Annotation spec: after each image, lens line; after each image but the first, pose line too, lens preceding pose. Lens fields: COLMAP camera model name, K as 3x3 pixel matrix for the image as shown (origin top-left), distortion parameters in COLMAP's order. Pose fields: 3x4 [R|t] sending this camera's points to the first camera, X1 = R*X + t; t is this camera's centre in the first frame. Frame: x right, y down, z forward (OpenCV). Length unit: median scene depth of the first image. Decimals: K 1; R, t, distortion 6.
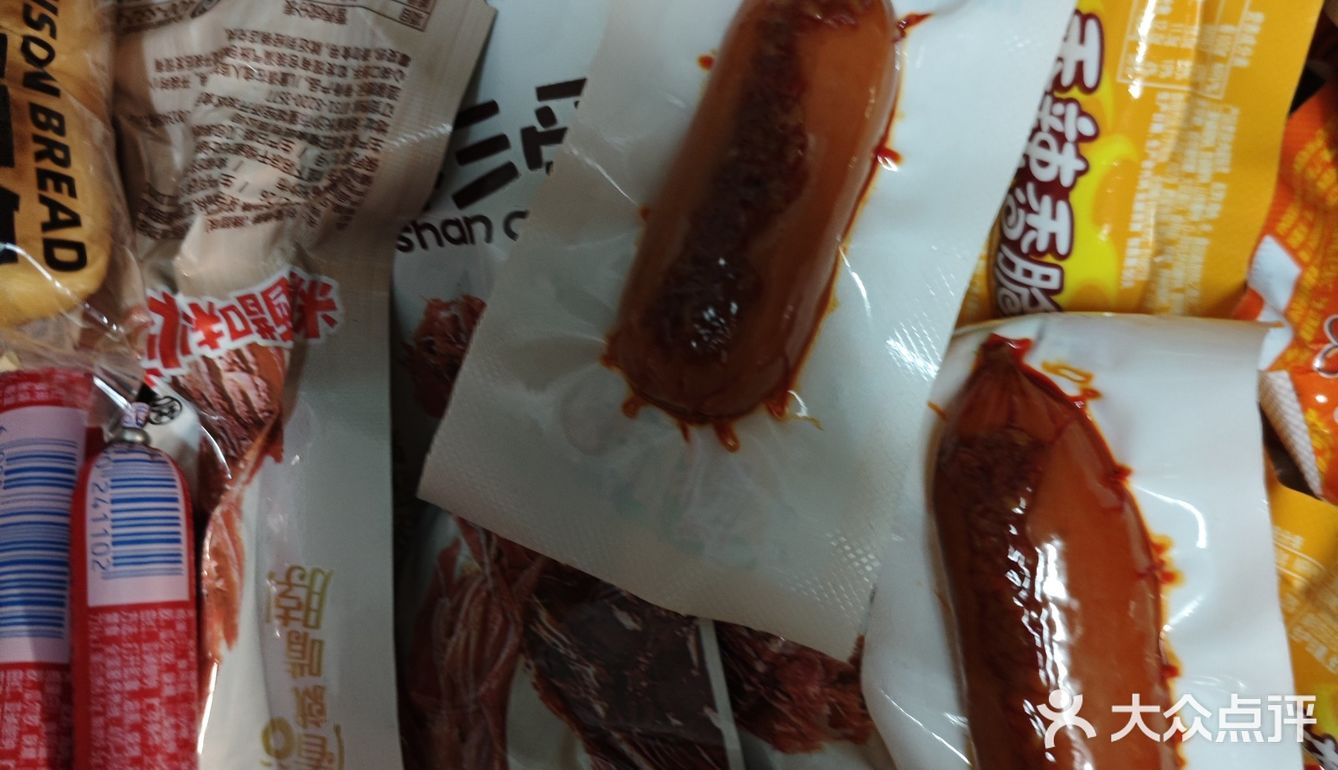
lens RADIAL K [[1041.5, 0, 669.0], [0, 1041.5, 385.0], [0, 0, 1]] dist [0.001508, -0.083590]
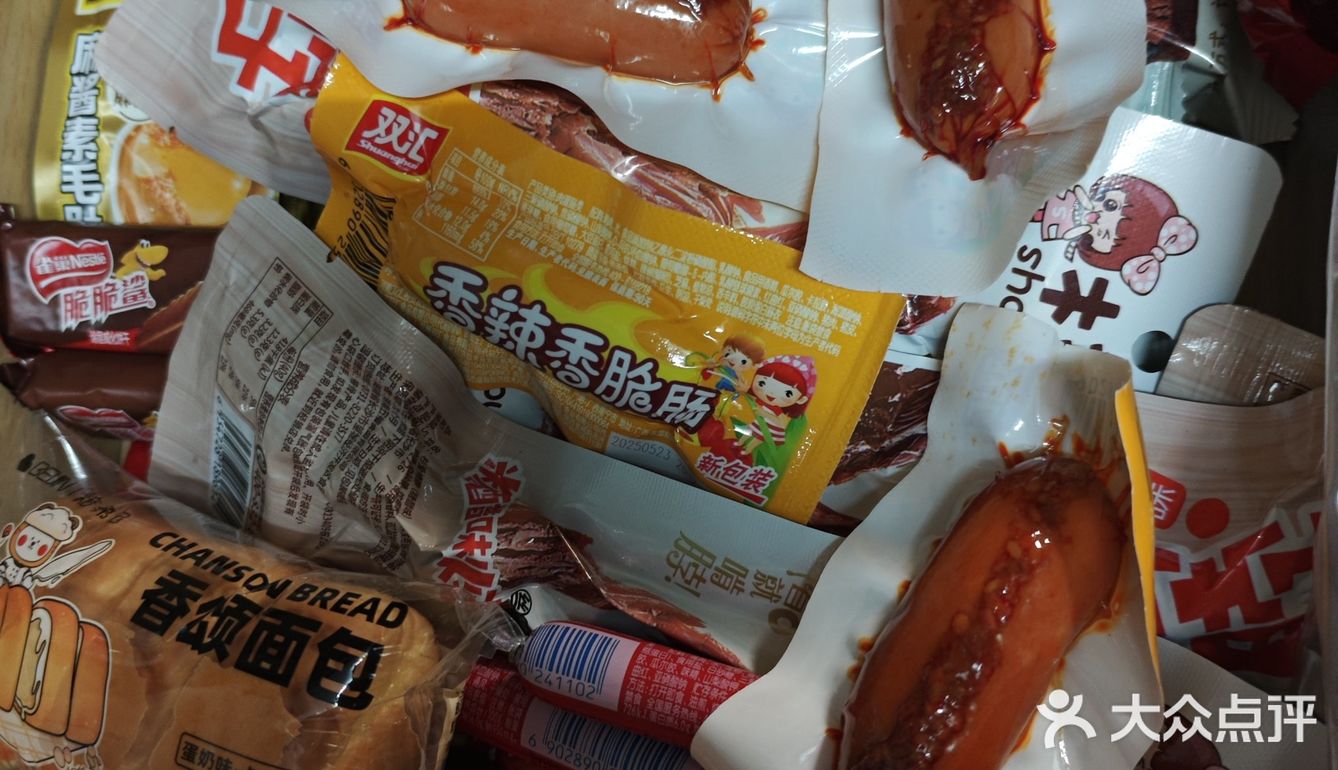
lens RADIAL K [[1041.5, 0, 669.0], [0, 1041.5, 385.0], [0, 0, 1]] dist [0.001508, -0.083590]
pose [[0.138250, -0.854749, 0.500292, -0.909812], [0.988103, 0.084673, -0.128386, 0.376161], [0.067376, 0.512089, 0.856286, -0.341011]]
